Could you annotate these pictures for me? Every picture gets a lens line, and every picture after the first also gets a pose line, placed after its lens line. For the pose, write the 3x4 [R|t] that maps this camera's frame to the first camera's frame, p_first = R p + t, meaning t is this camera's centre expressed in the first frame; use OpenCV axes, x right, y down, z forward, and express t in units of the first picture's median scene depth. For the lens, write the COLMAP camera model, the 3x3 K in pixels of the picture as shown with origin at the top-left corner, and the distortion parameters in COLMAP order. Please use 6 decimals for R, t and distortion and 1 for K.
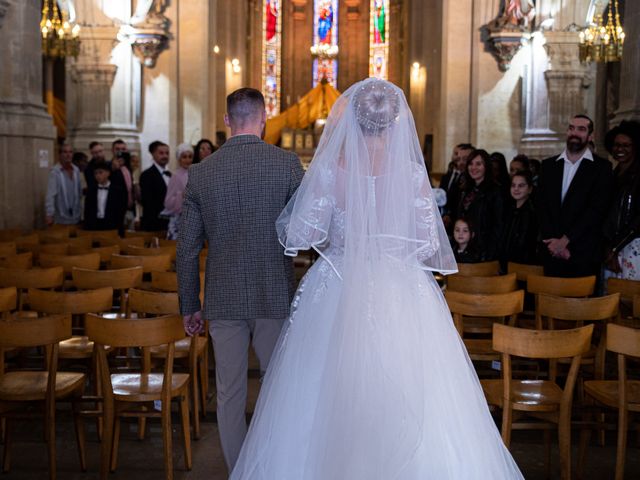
lens RADIAL K [[980.4, 0, 320.0], [0, 980.4, 240.0], [0, 0, 1]] dist [0.141835, 0.044966]
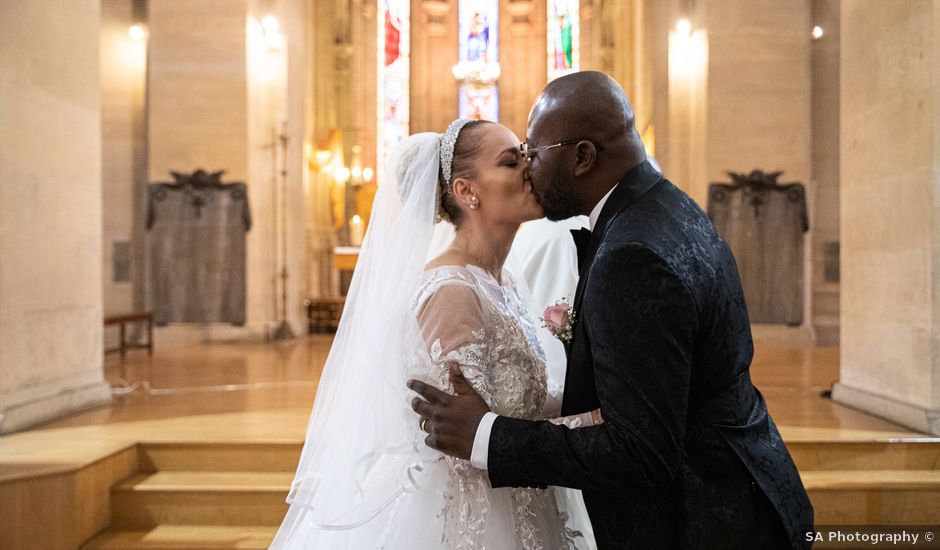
lens RADIAL K [[472.6, 0, 488.9], [0, 472.6, 278.1], [0, 0, 1]] dist [0.000593, 0.000239]
pose [[0.999750, -0.012241, 0.018692, 0.005045], [0.013463, 0.997681, -0.066717, -0.046668], [-0.017832, 0.066952, 0.997597, 0.713603]]
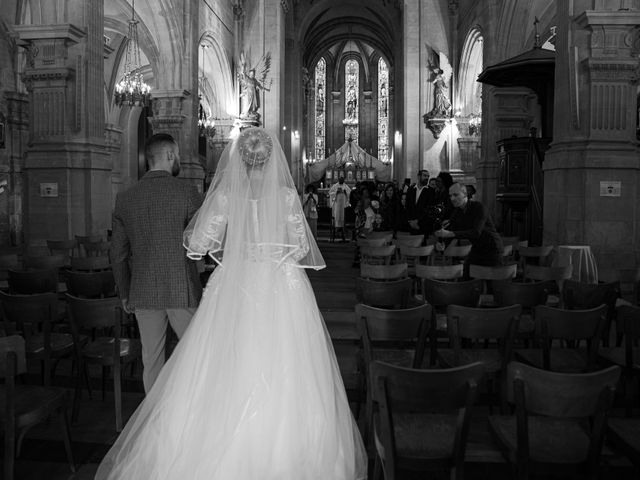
lens RADIAL K [[980.4, 0, 320.0], [0, 980.4, 240.0], [0, 0, 1]] dist [0.141835, 0.044966]
pose [[0.994803, -0.004567, -0.101718, 0.123319], [0.002551, 0.999798, -0.019948, 0.045388], [0.101789, 0.019585, 0.994613, -0.687551]]
